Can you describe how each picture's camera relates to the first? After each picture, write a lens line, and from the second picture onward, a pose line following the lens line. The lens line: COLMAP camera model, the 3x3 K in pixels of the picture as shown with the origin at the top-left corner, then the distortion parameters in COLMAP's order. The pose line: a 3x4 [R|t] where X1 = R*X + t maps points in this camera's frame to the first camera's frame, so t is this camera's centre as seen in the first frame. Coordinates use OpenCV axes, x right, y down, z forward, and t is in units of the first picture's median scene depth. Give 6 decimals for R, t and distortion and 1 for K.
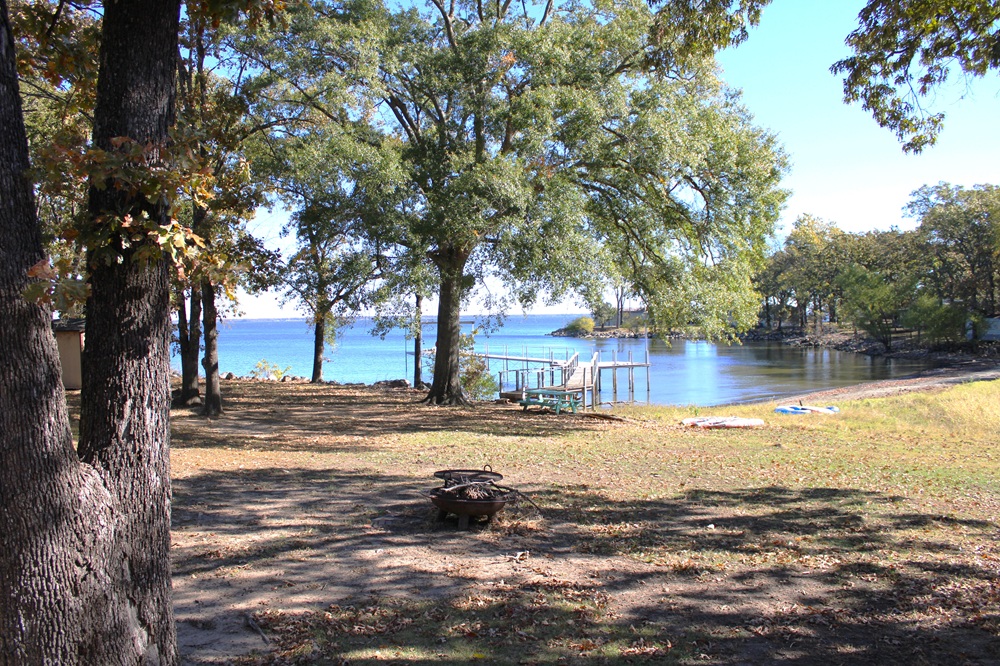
lens RADIAL K [[821.7, 0, 481.7], [0, 821.7, 333.3], [0, 0, 1]] dist [-0.142853, 0.081086]
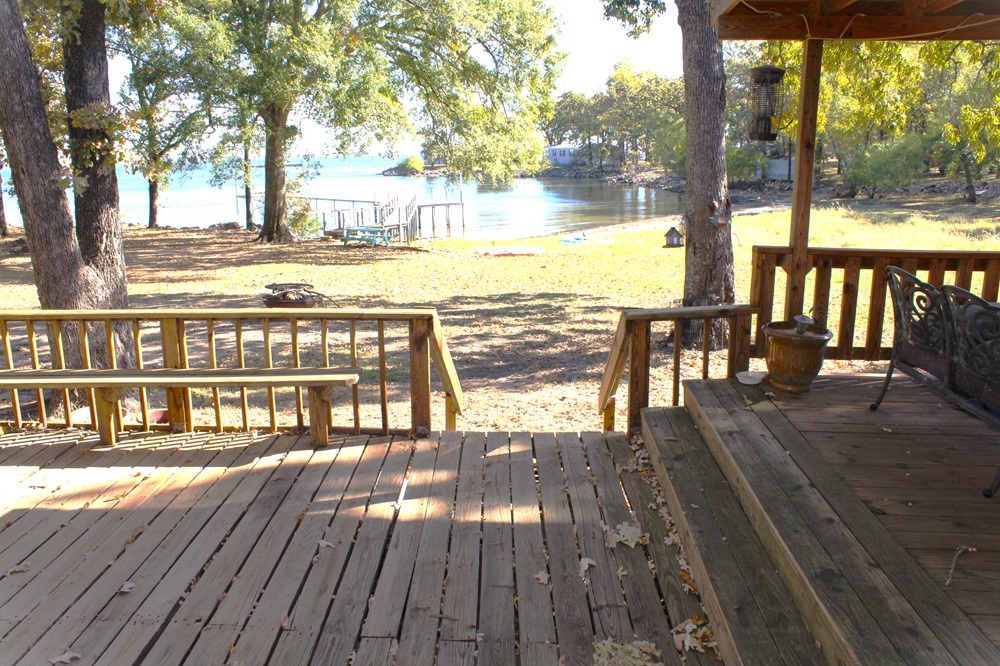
lens RADIAL K [[821.7, 0, 481.7], [0, 821.7, 333.3], [0, 0, 1]] dist [-0.142853, 0.081086]
pose [[0.980101, -0.046799, 0.192906, 0.013016], [0.008359, 0.980680, 0.195442, -0.007891], [-0.198326, -0.189941, 0.961556, -0.166265]]
